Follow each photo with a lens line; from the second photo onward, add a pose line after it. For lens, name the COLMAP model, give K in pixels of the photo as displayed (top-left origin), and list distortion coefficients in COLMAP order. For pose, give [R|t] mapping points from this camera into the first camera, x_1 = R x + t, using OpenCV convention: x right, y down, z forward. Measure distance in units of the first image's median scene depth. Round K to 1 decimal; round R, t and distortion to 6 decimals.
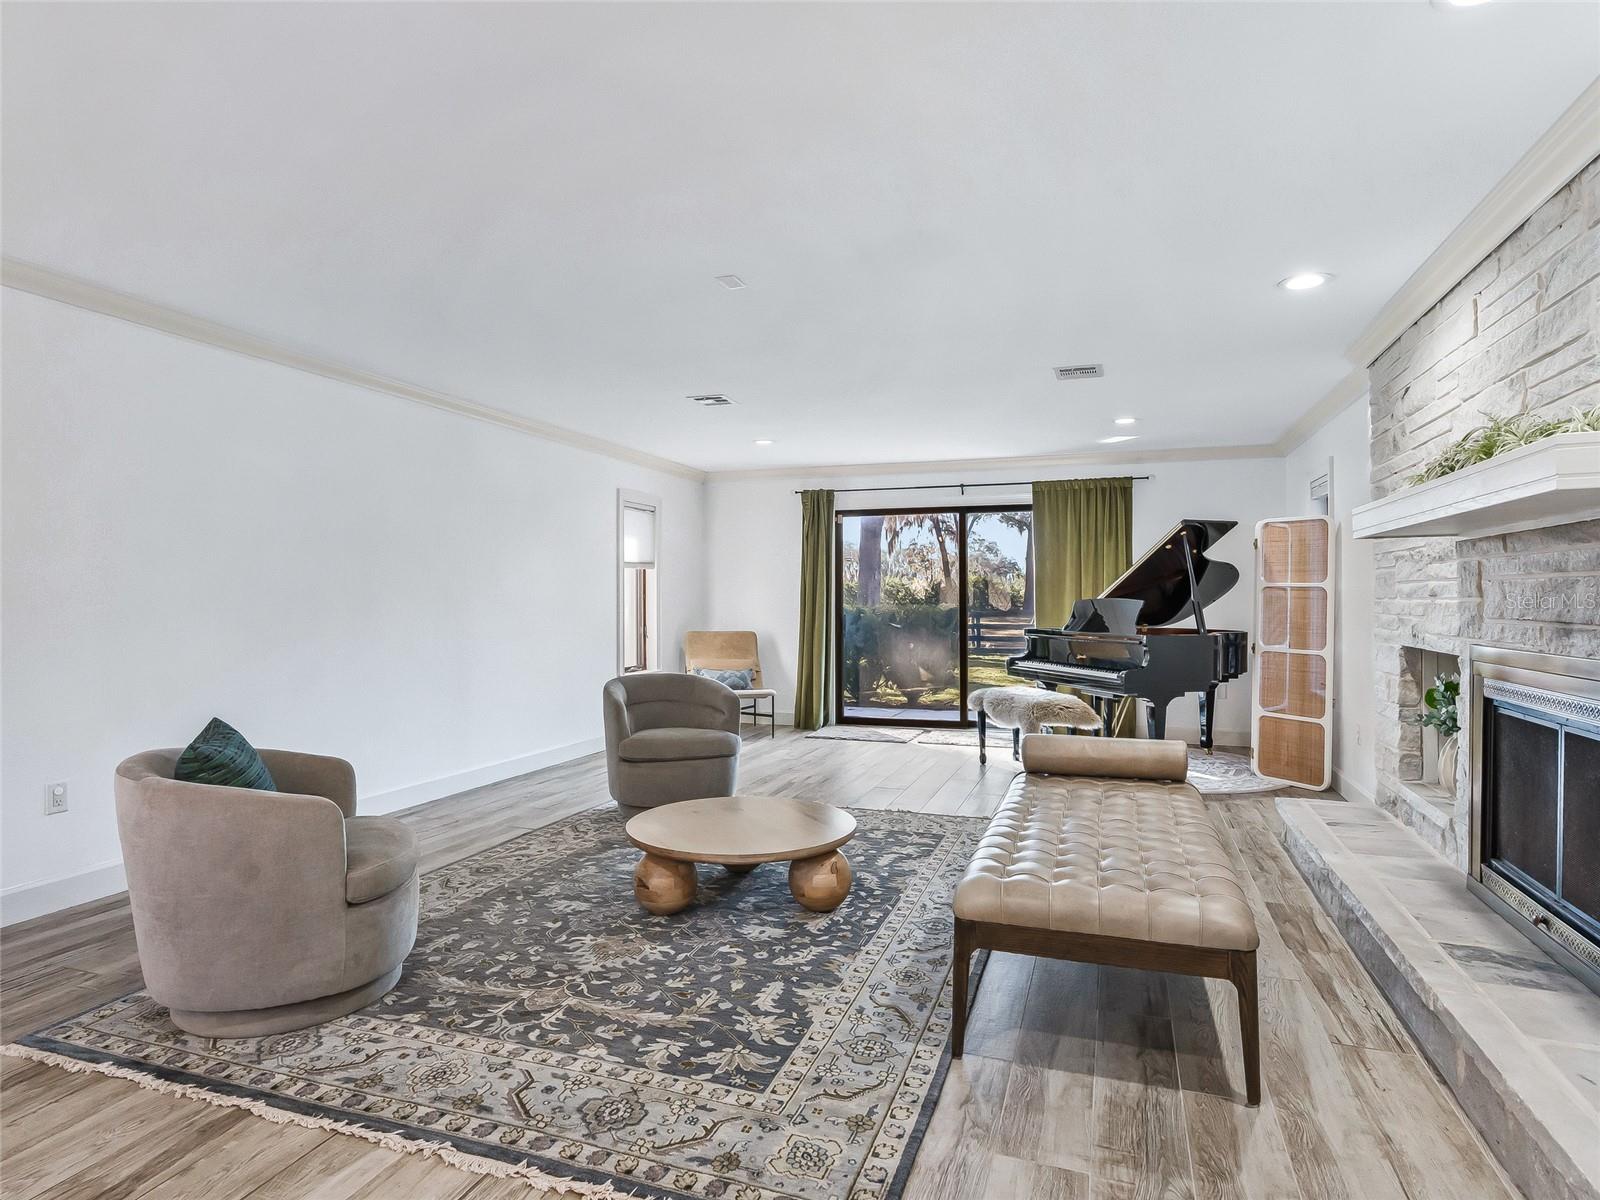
lens RADIAL K [[916.1, 0, 803.8], [0, 916.1, 594.3], [0, 0, 1]] dist [-0.002673, 0.000541]
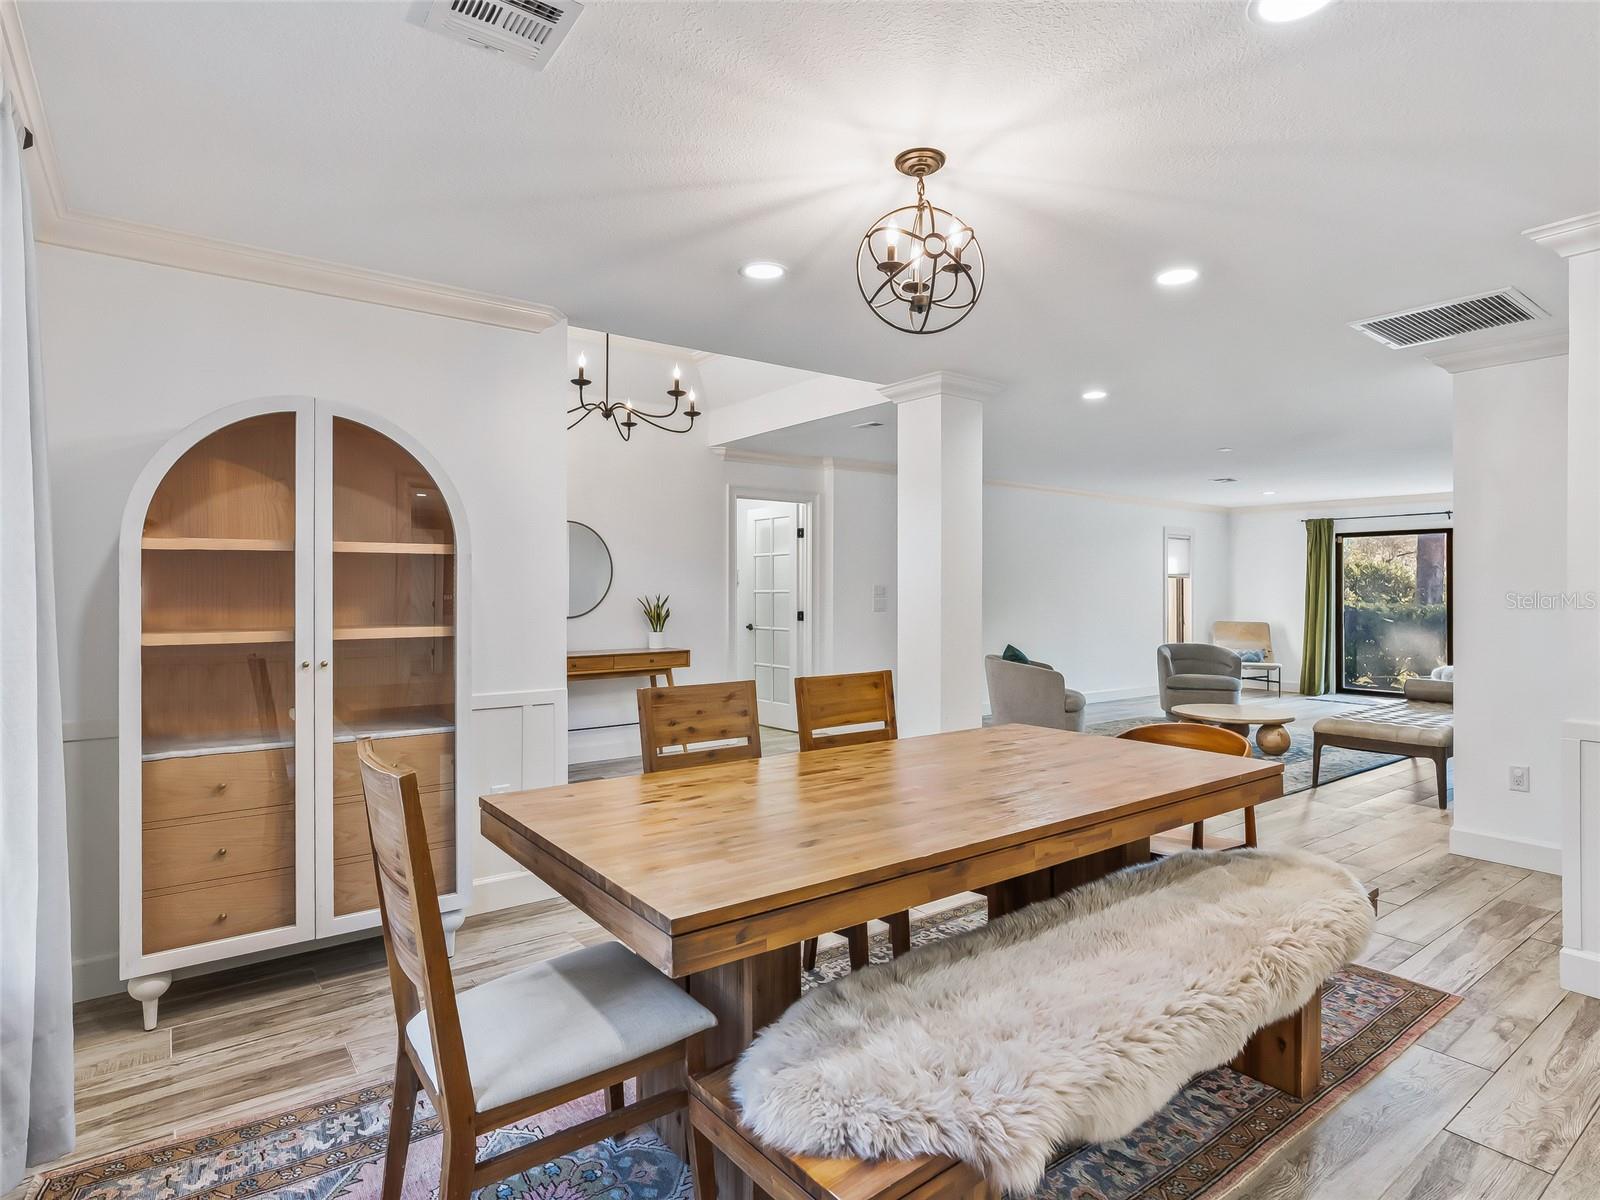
lens RADIAL K [[857.0, 0, 803.5], [0, 857.0, 585.4], [0, 0, 1]] dist [-0.004884, -0.000128]
pose [[0.830258, -0.000606, -0.557379, 0.087672], [-0.001640, 0.999992, -0.003531, -0.010267], [0.557377, 0.003846, 0.830251, -0.483390]]
